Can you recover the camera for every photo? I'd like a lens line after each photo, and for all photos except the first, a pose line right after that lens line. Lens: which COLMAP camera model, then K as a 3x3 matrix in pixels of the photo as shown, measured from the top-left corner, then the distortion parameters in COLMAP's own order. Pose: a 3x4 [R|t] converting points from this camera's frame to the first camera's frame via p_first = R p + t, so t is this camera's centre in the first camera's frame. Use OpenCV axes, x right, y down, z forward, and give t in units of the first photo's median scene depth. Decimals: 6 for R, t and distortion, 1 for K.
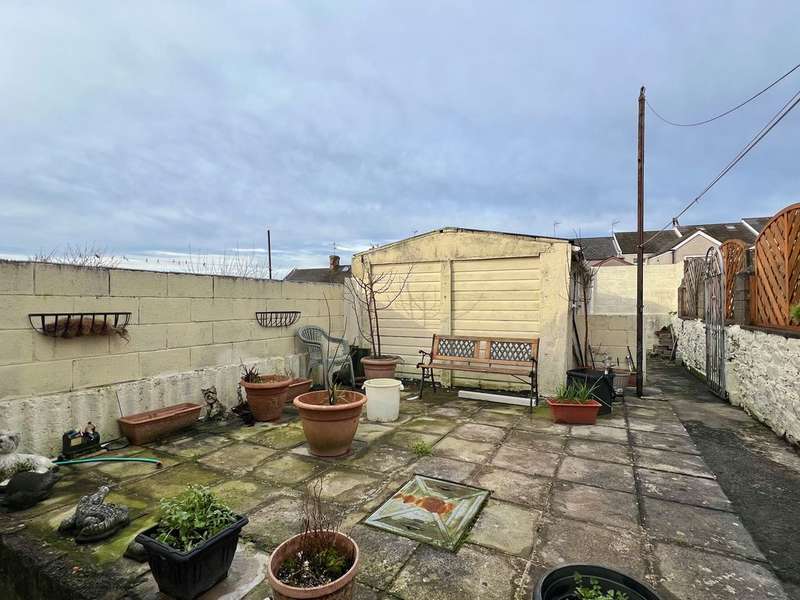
lens RADIAL K [[393.6, 0, 402.1], [0, 393.6, 299.6], [0, 0, 1]] dist [-0.001680, 0.000363]
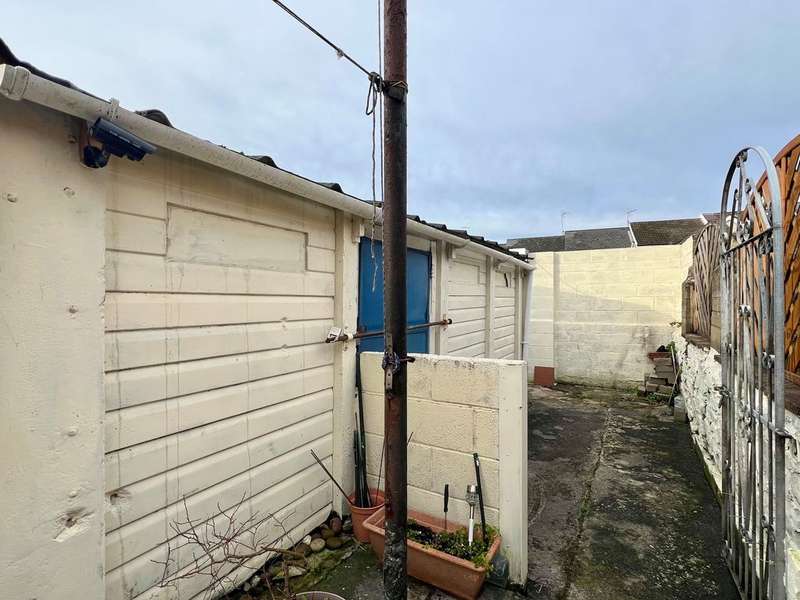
lens RADIAL K [[386.3, 0, 398.6], [0, 386.3, 302.2], [0, 0, 1]] dist [0.002101, 0.000074]
pose [[0.998009, -0.001370, -0.063063, 0.443879], [0.002201, 0.999912, 0.013098, -0.013558], [0.063040, -0.013211, 0.997924, 0.560401]]
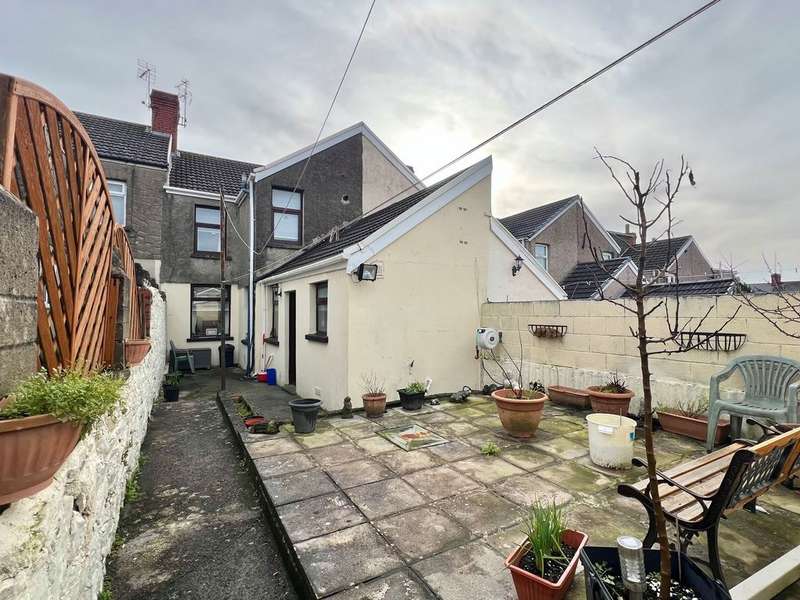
lens RADIAL K [[386.3, 0, 399.9], [0, 386.3, 302.7], [0, 0, 1]] dist [0.002101, 0.000074]
pose [[-0.541965, -0.016367, -0.840242, 1.139307], [0.016080, 0.999425, -0.029839, -0.029878], [0.840247, -0.029683, -0.541391, 1.367573]]
